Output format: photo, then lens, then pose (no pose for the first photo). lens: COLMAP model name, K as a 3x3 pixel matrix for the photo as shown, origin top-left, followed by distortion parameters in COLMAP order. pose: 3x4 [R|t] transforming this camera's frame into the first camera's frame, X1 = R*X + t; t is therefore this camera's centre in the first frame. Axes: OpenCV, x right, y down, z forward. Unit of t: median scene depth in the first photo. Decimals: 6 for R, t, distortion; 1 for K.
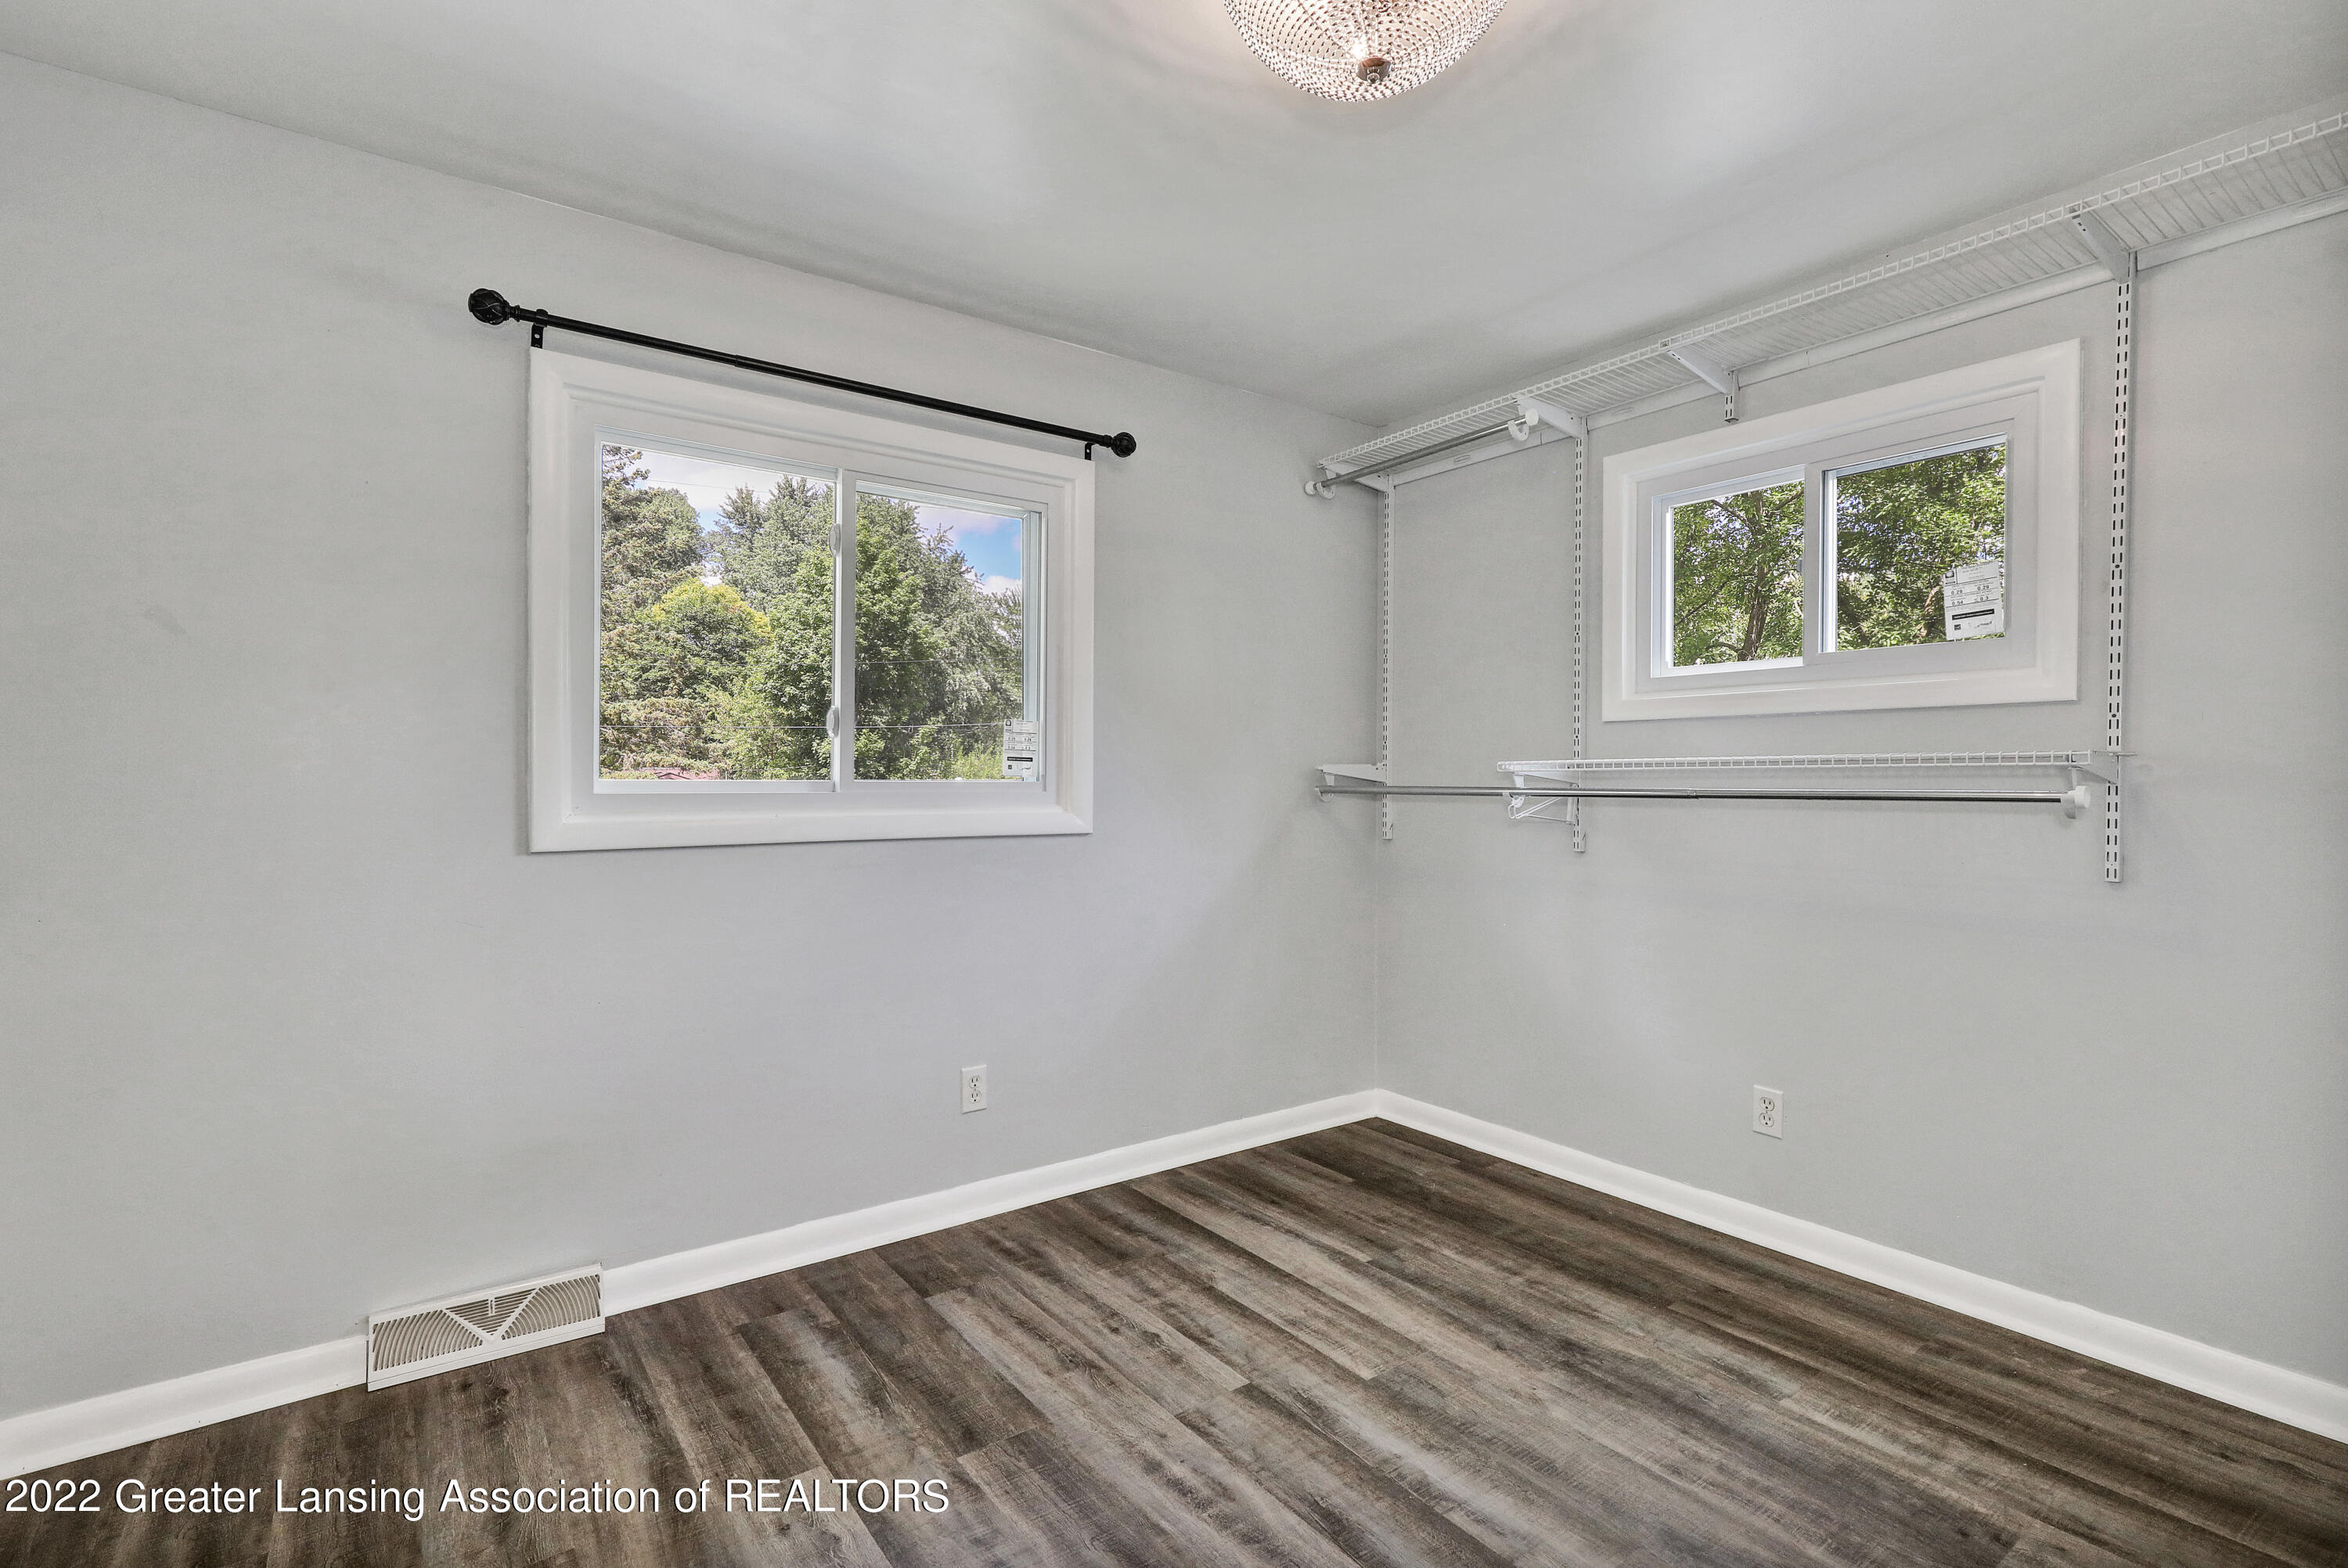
lens RADIAL K [[1068.0, 0, 1174.0], [0, 1068.0, 784.0], [0, 0, 1]] dist [-0.000158, -0.000210]
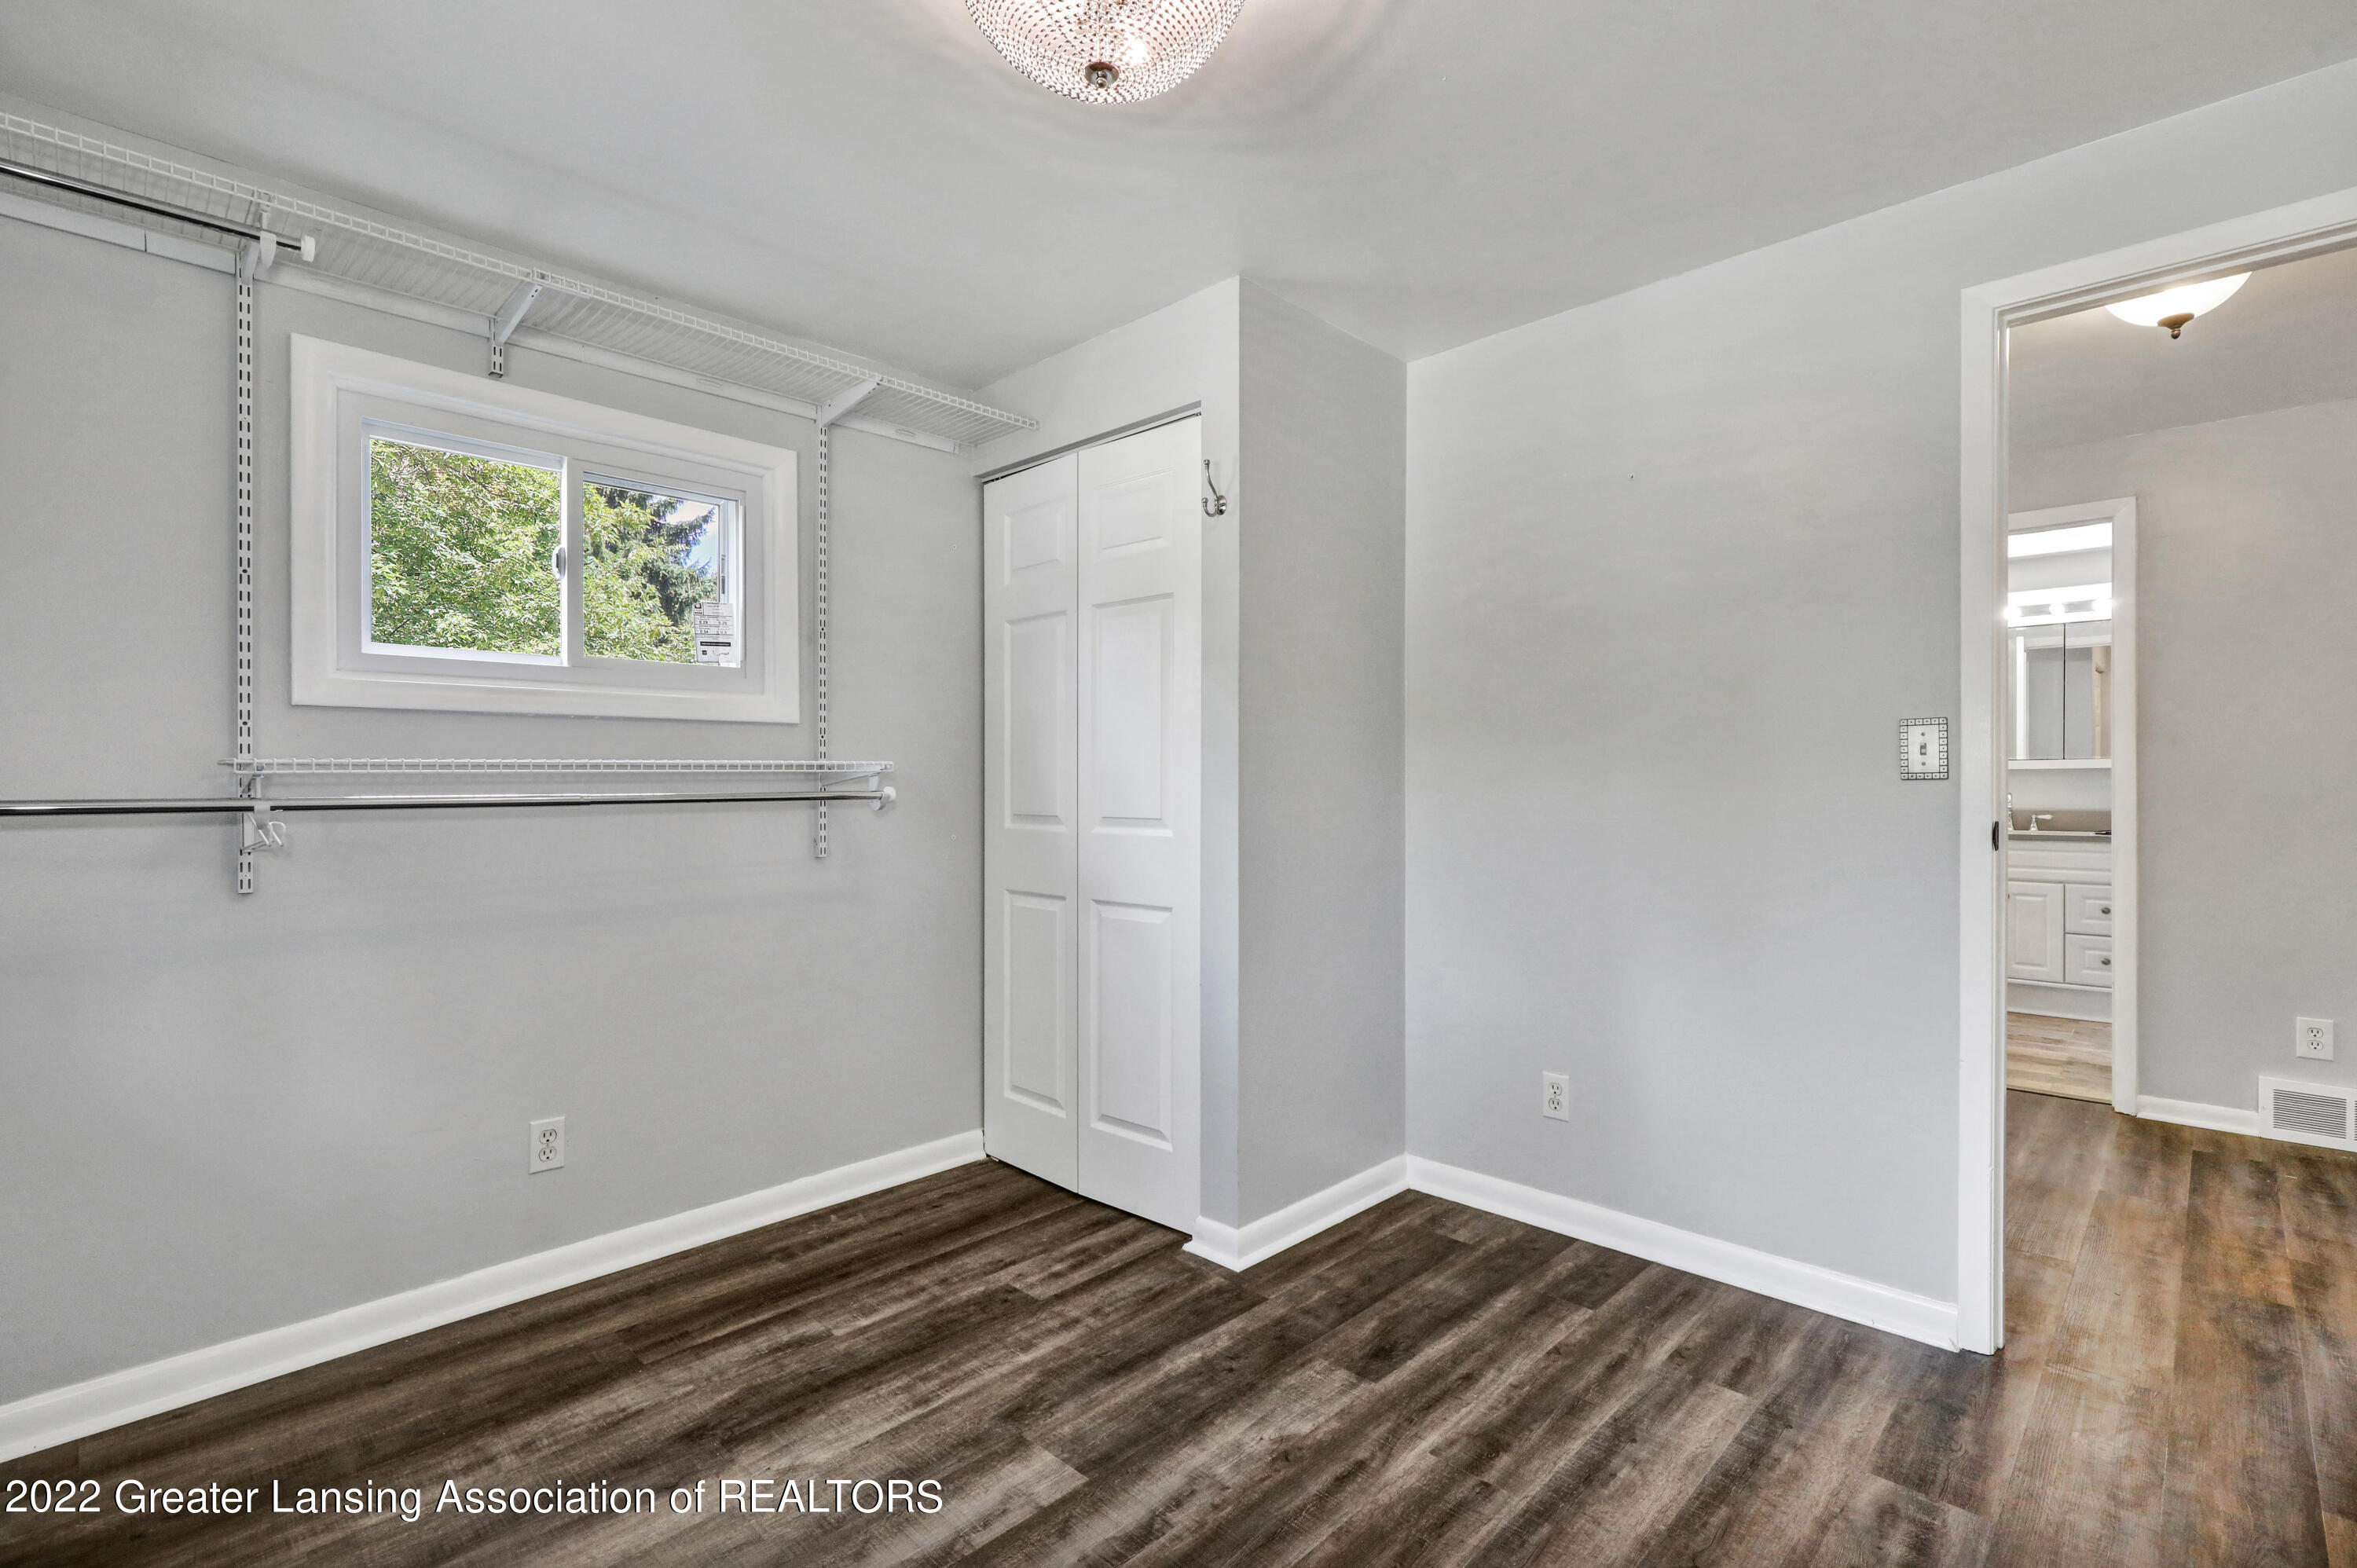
lens RADIAL K [[1103.5, 0, 1178.5], [0, 1103.5, 784.0], [0, 0, 1]] dist [-0.002078, 0.000136]
pose [[-0.171017, -0.000161, 0.985268, -0.599732], [0.012429, 0.999920, 0.002321, -0.000220], [-0.985190, 0.012643, -0.171001, 0.784074]]
